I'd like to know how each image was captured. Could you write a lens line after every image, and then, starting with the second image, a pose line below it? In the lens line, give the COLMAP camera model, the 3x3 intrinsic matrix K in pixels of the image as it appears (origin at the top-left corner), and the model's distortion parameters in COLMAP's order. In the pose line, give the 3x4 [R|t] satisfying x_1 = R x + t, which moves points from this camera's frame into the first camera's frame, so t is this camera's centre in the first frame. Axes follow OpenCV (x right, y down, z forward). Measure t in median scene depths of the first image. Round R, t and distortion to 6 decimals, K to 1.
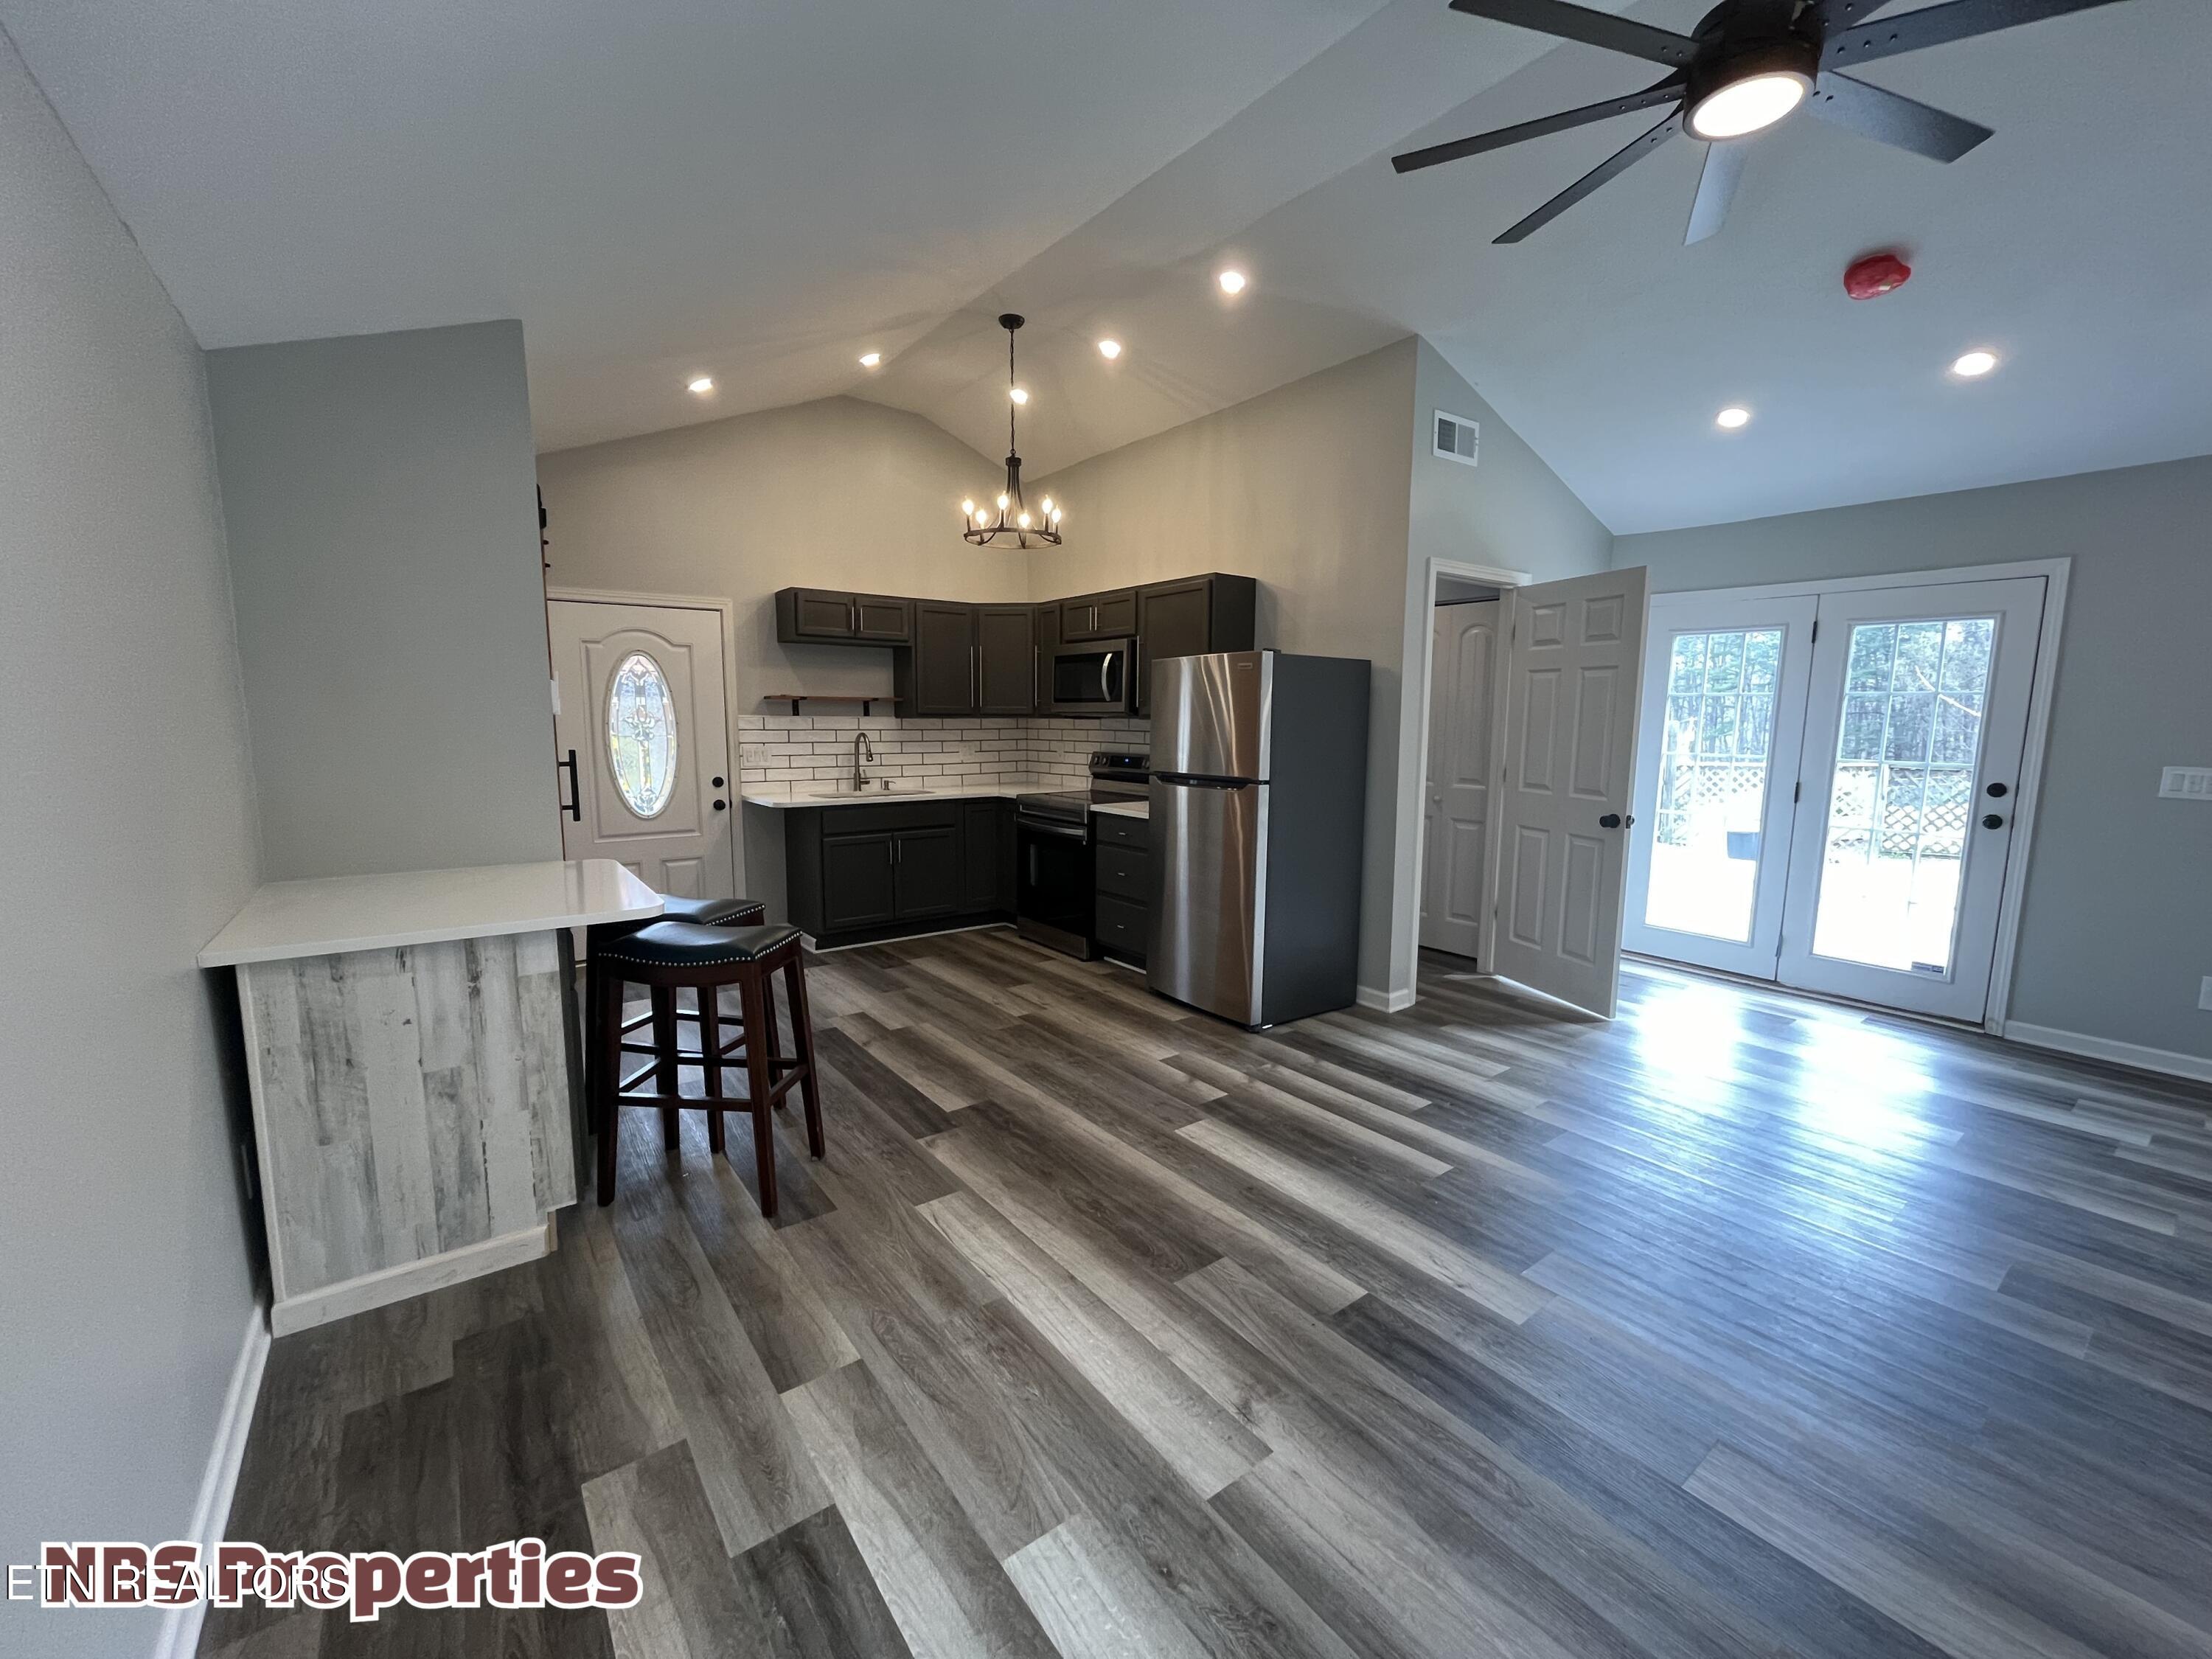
lens RADIAL K [[897.9, 0, 1104.1], [0, 897.9, 827.4], [0, 0, 1]] dist [-0.003993, 0.000003]
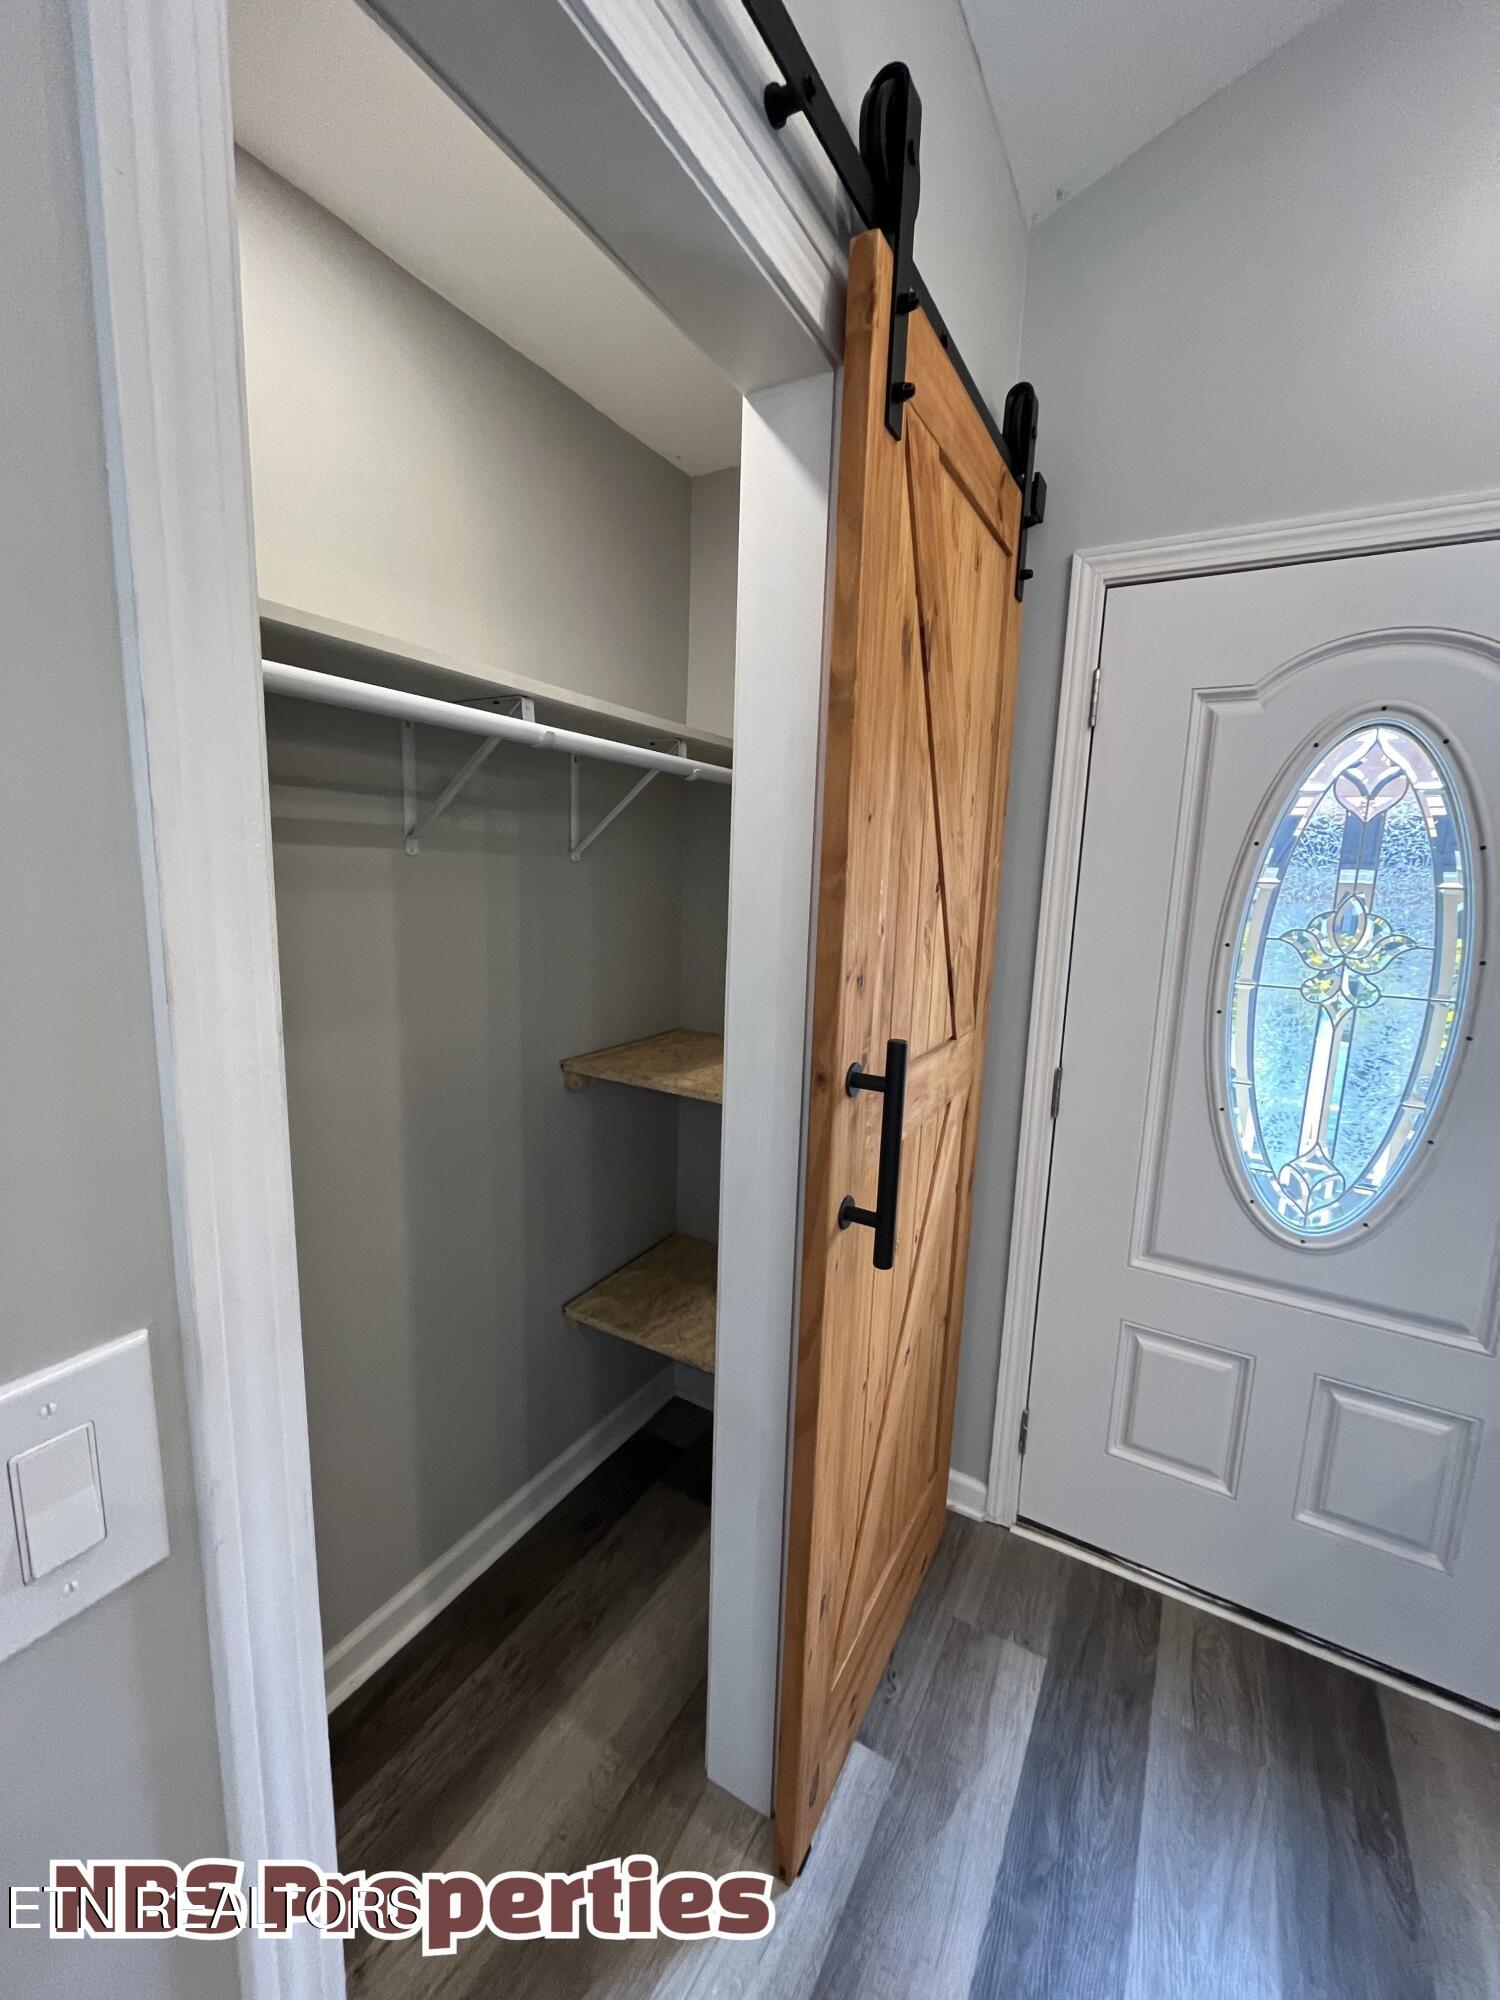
lens RADIAL K [[811.8, 0, 748.7], [0, 811.8, 990.5], [0, 0, 1]] dist [-0.003993, 0.000003]
pose [[0.385868, 0.156334, -0.909212, -0.441125], [-0.148161, 0.983246, 0.106184, -0.132878], [0.910579, 0.093736, 0.402565, 0.914412]]
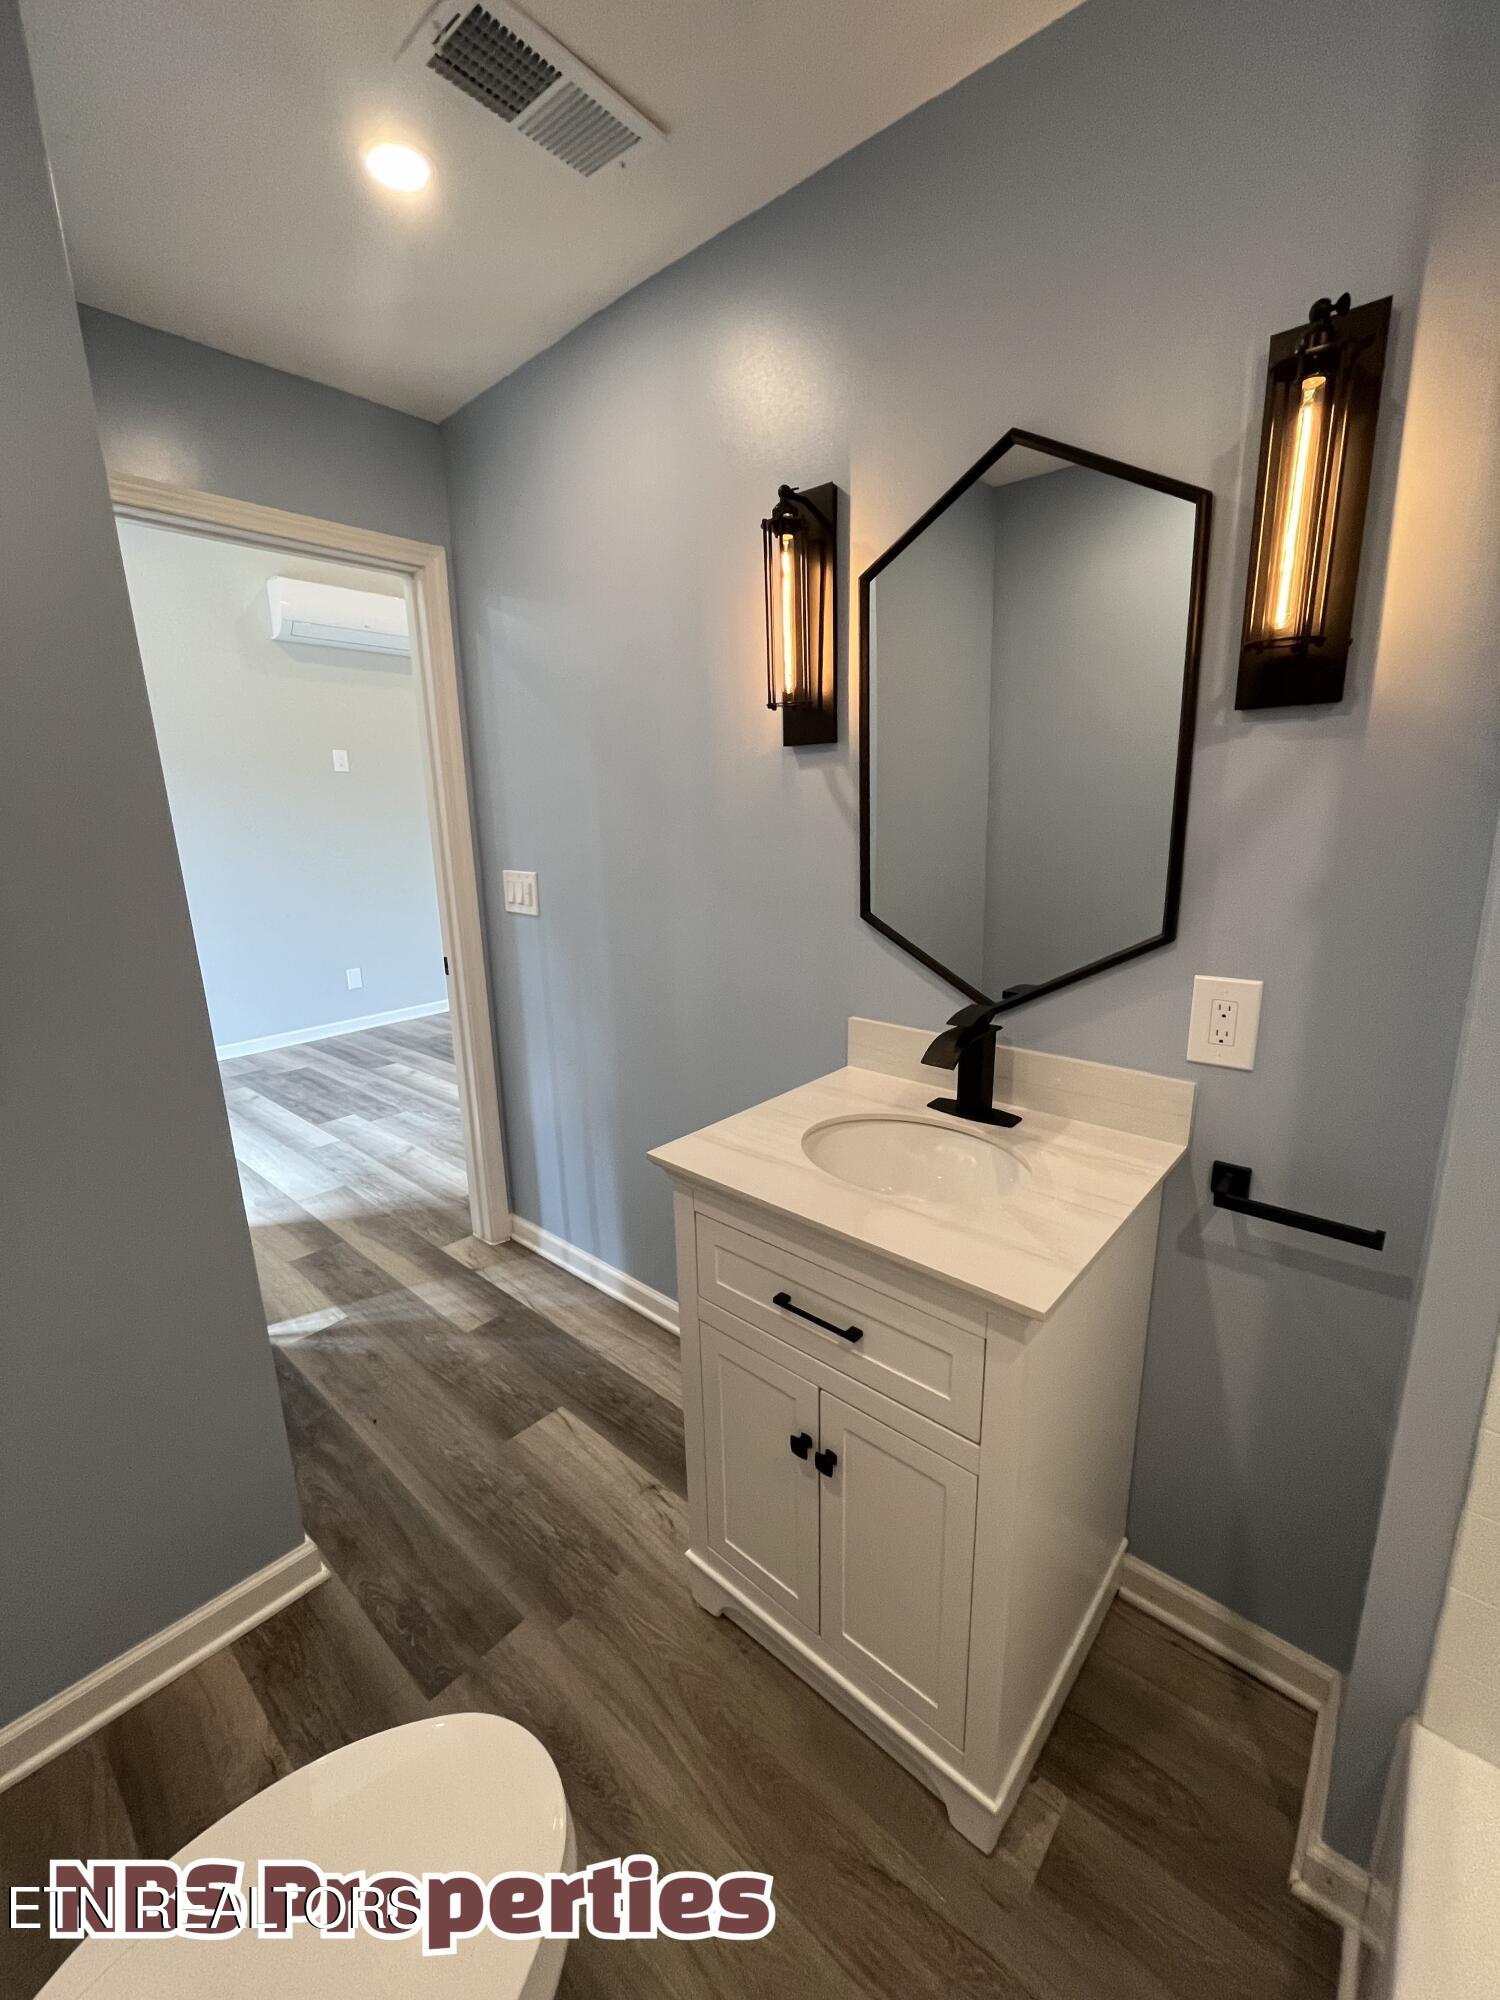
lens RADIAL K [[811.8, 0, 751.1], [0, 811.8, 997.2], [0, 0, 1]] dist [-0.003993, 0.000003]
pose [[-0.978729, 0.063761, -0.194996, 0.275113], [-0.007088, 0.939400, 0.342749, -0.215776], [0.205034, 0.336840, -0.918967, 1.742996]]
